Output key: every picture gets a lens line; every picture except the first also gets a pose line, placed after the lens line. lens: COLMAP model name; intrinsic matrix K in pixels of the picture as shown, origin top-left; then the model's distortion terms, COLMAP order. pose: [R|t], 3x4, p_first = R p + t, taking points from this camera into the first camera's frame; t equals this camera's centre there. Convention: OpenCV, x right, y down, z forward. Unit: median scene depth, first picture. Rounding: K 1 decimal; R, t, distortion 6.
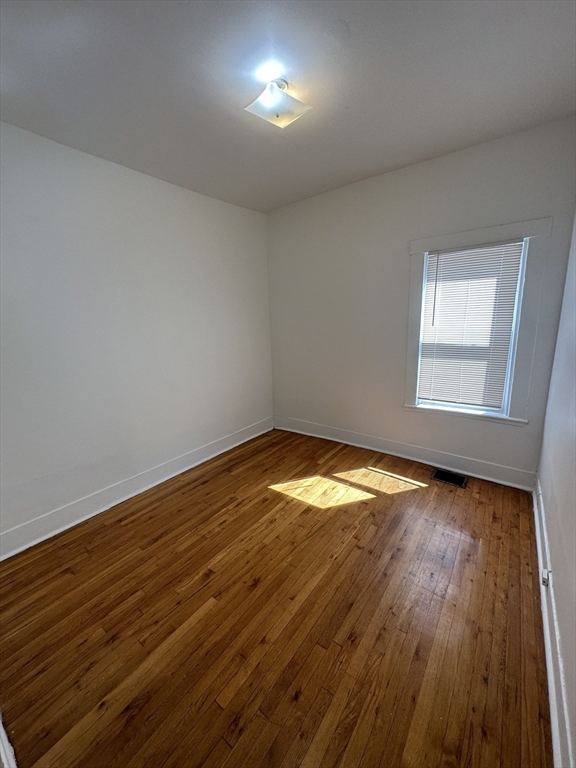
lens RADIAL K [[301.6, 0, 287.0], [0, 301.6, 382.1], [0, 0, 1]] dist [-0.003217, 0.000171]
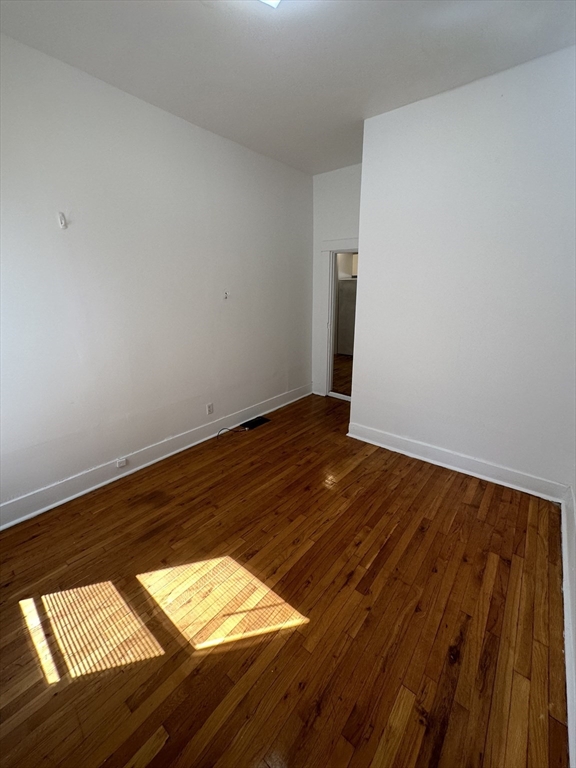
lens RADIAL K [[301.6, 0, 287.0], [0, 301.6, 382.1], [0, 0, 1]] dist [-0.003217, 0.000171]
pose [[-0.998208, 0.019050, 0.056728, -0.065563], [0.043577, 0.881099, 0.470920, -0.262661], [-0.041012, 0.472548, -0.880350, 1.318422]]
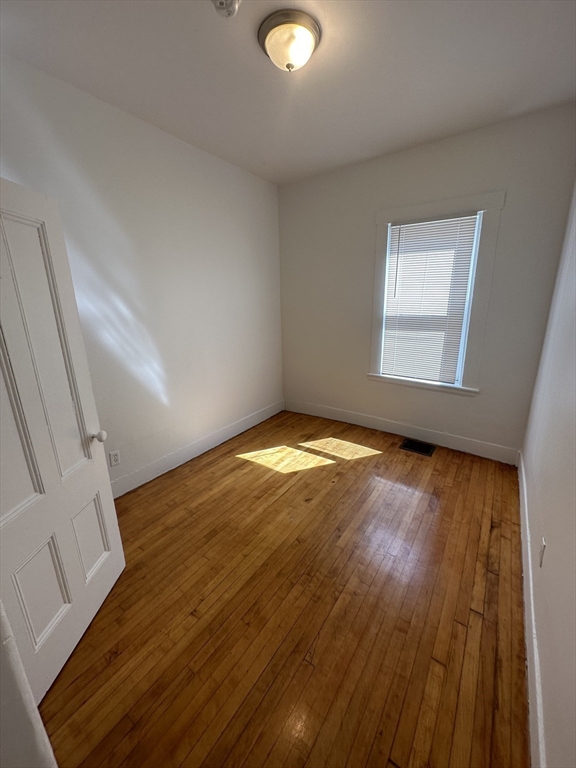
lens RADIAL K [[301.6, 0, 287.0], [0, 301.6, 382.1], [0, 0, 1]] dist [-0.003217, 0.000171]
pose [[0.999650, -0.006508, 0.025642, 0.098801], [0.004472, 0.996892, 0.078659, 0.014660], [-0.026075, -0.078517, 0.996572, -0.027624]]
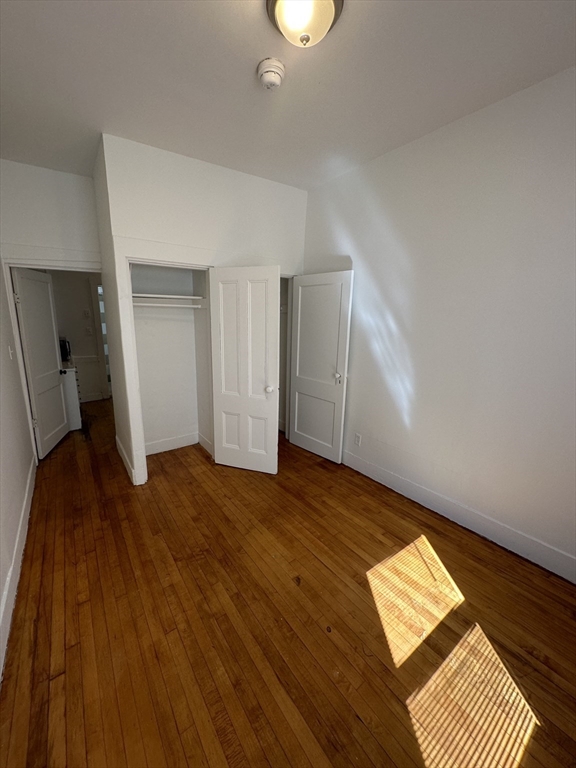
lens RADIAL K [[301.6, 0, 287.0], [0, 301.6, 382.1], [0, 0, 1]] dist [-0.003217, 0.000171]
pose [[-0.288353, 0.221372, -0.931583, 0.684636], [-0.183173, 0.942187, 0.280590, -0.161568], [0.939840, 0.251550, -0.231134, 0.802280]]
